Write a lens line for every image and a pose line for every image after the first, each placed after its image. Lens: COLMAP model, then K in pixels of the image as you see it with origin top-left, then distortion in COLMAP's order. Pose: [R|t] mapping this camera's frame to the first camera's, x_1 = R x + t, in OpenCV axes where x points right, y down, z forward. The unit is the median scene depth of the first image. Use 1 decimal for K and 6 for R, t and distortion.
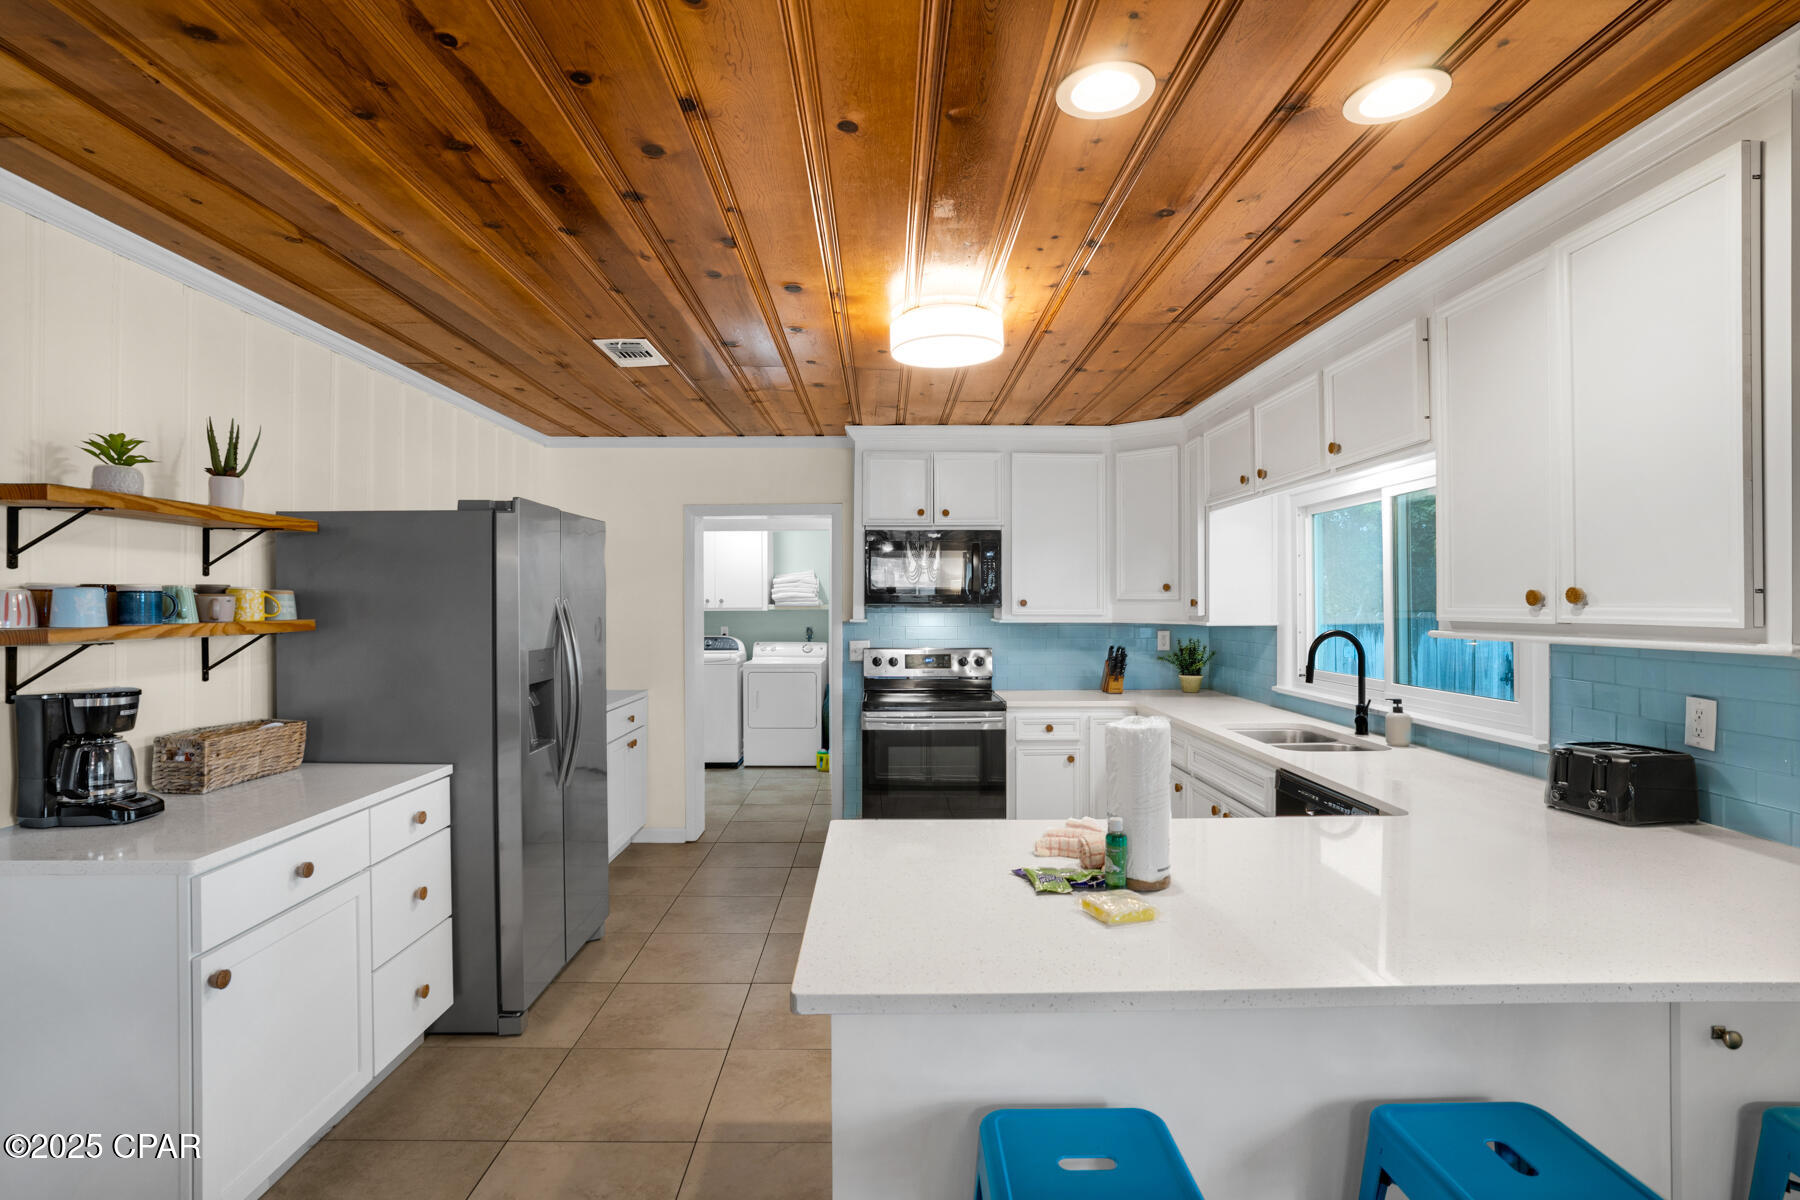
lens RADIAL K [[902.7, 0, 900.0], [0, 902.7, 600.0], [0, 0, 1]] dist [-0.071221, 0.044699]
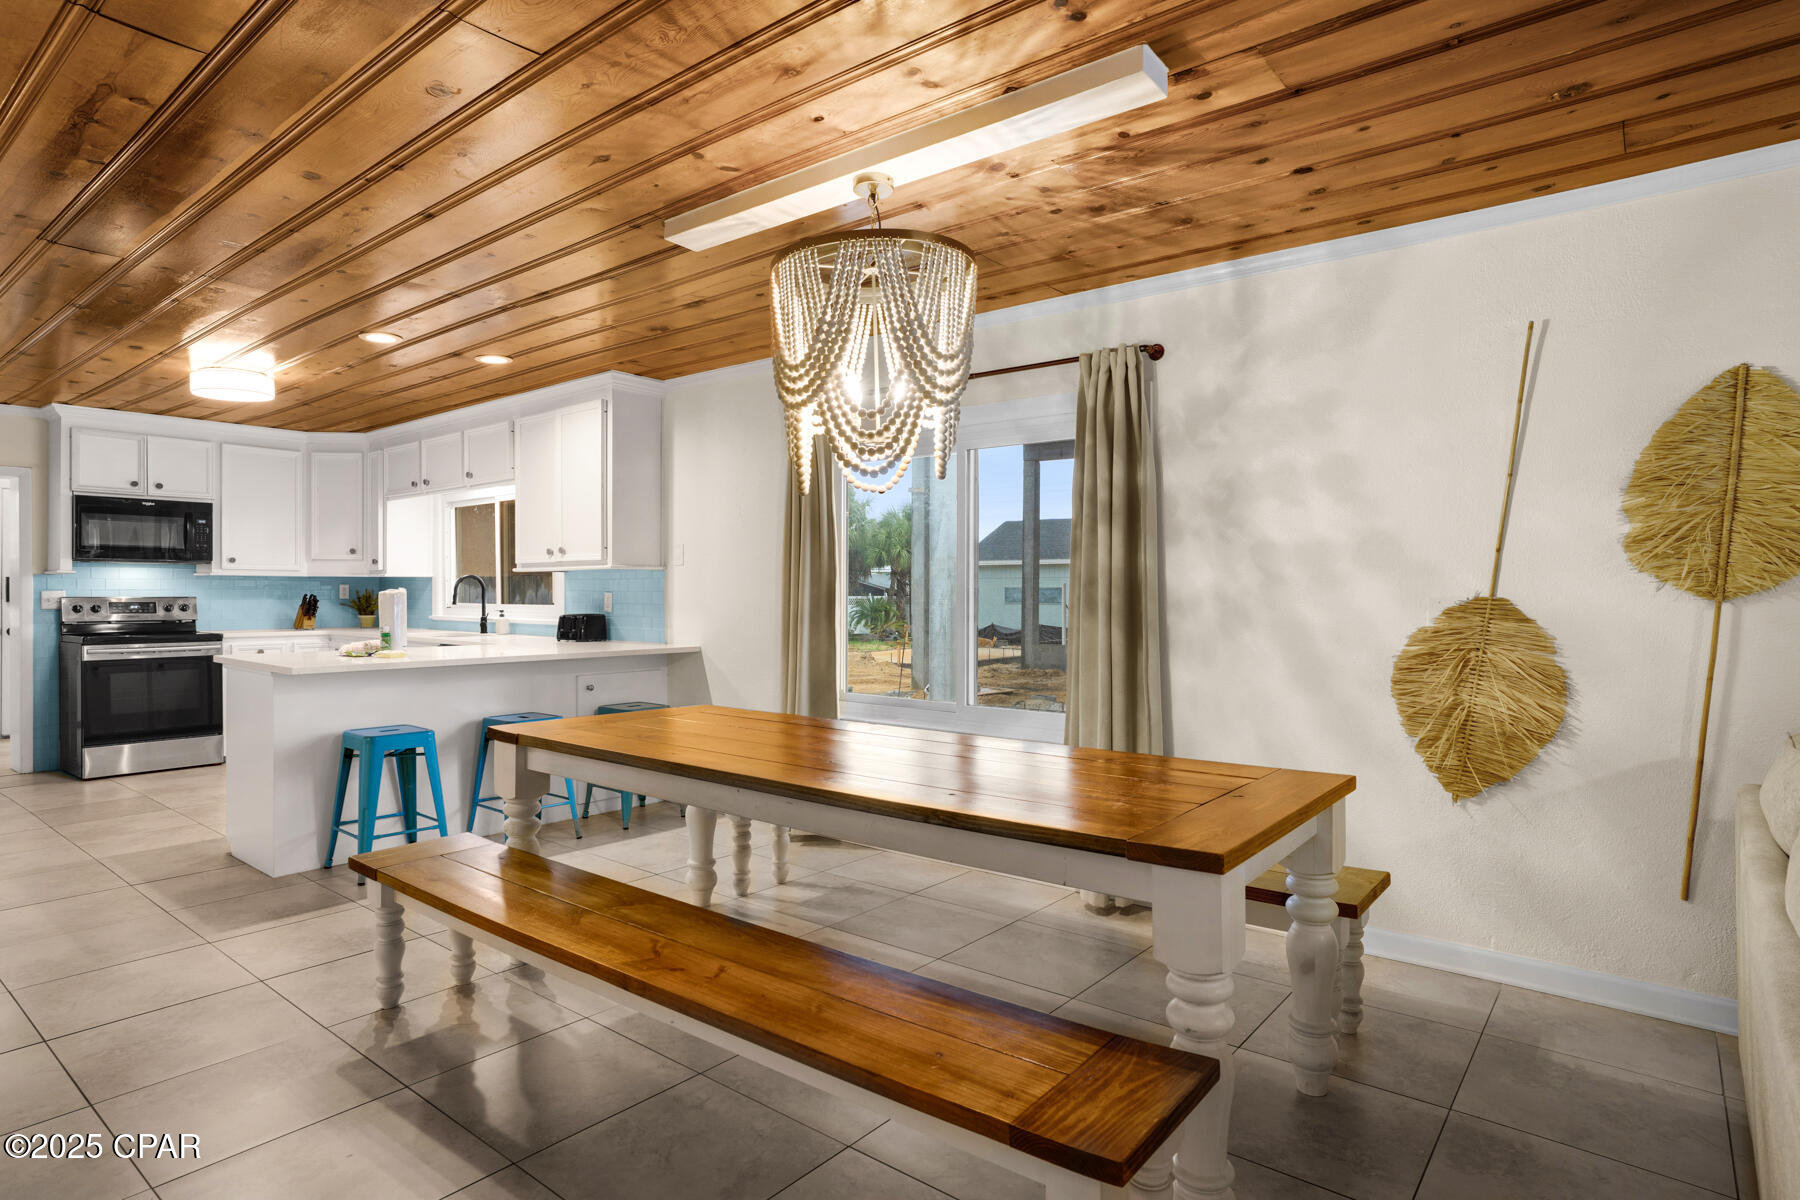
lens RADIAL K [[967.4, 0, 897.7], [0, 967.4, 593.4], [0, 0, 1]] dist [-0.061226, 0.045321]
pose [[0.640031, -0.000284, 0.768349, -0.339663], [-0.004274, 0.999983, 0.003930, 0.047079], [-0.768337, -0.005800, 0.640019, -0.694485]]
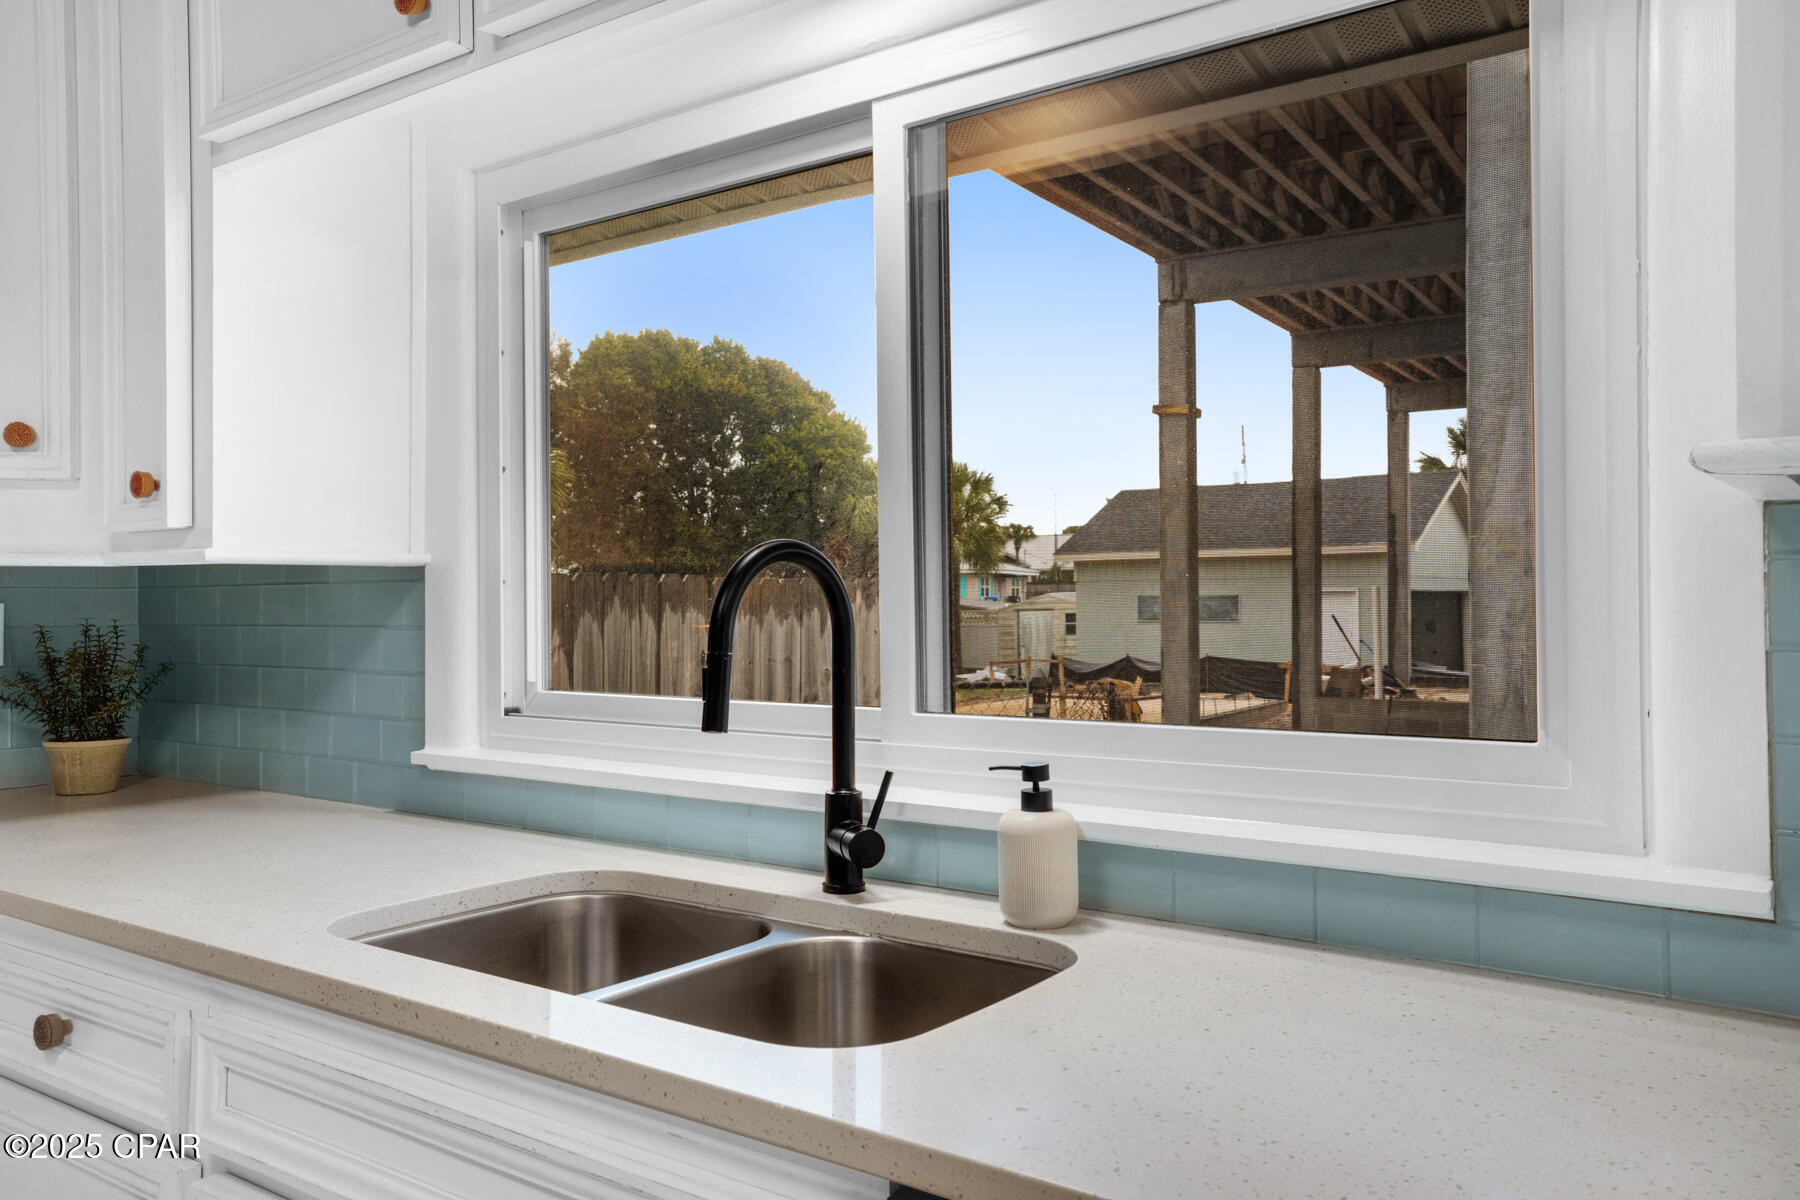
lens RADIAL K [[1362.4, 0, 900.0], [0, 1362.4, 563.0], [0, 0, 1]] dist [0.040937, 0.001905]
pose [[0.604816, 0.019746, 0.796120, 0.127320], [0.003508, 0.999617, -0.027457, 0.041941], [-0.796358, 0.019399, 0.604515, 0.556847]]
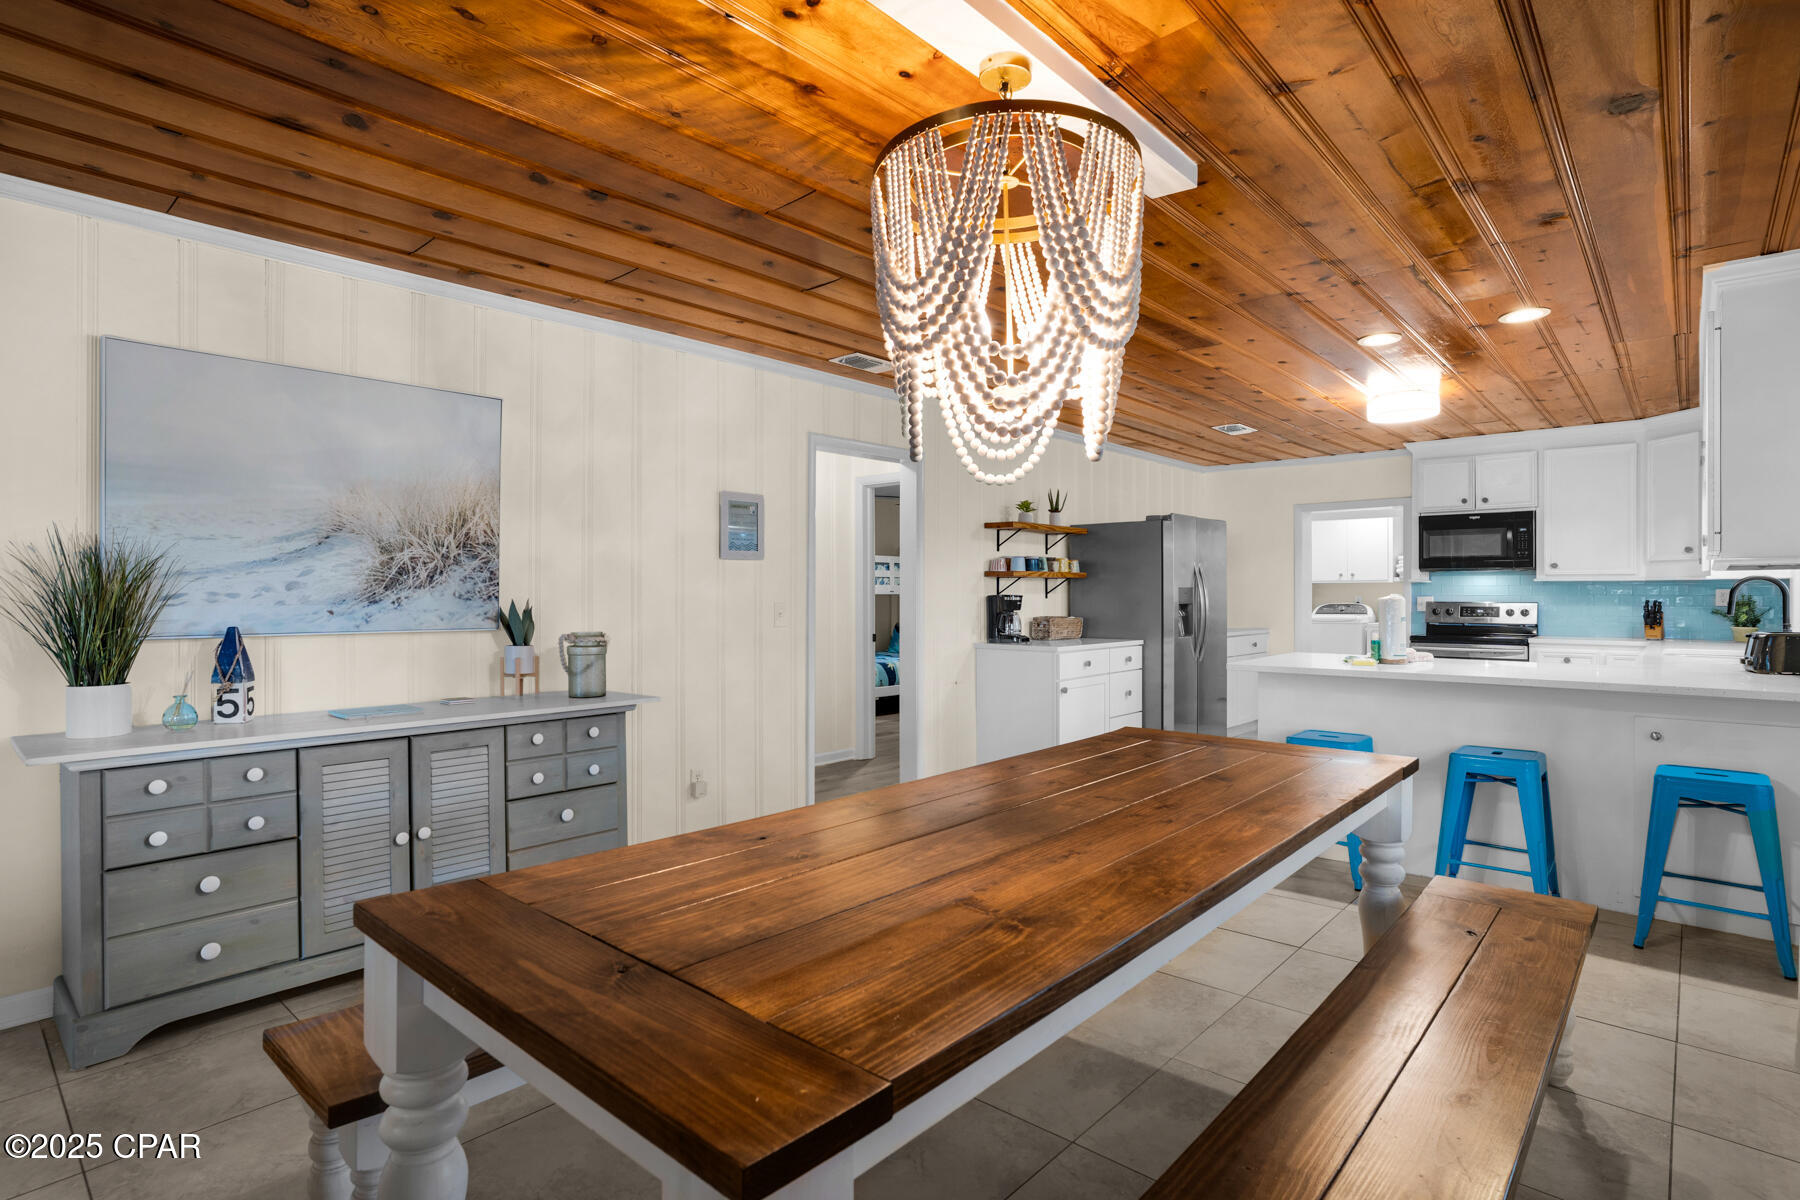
lens RADIAL K [[914.5, 0, 898.9], [0, 914.5, 595.1], [0, 0, 1]] dist [-0.060034, 0.032571]
pose [[0.732409, 0.001334, -0.680864, 0.360969], [0.001427, 0.999993, 0.003494, 0.044671], [0.680863, -0.003531, 0.732402, -0.651286]]
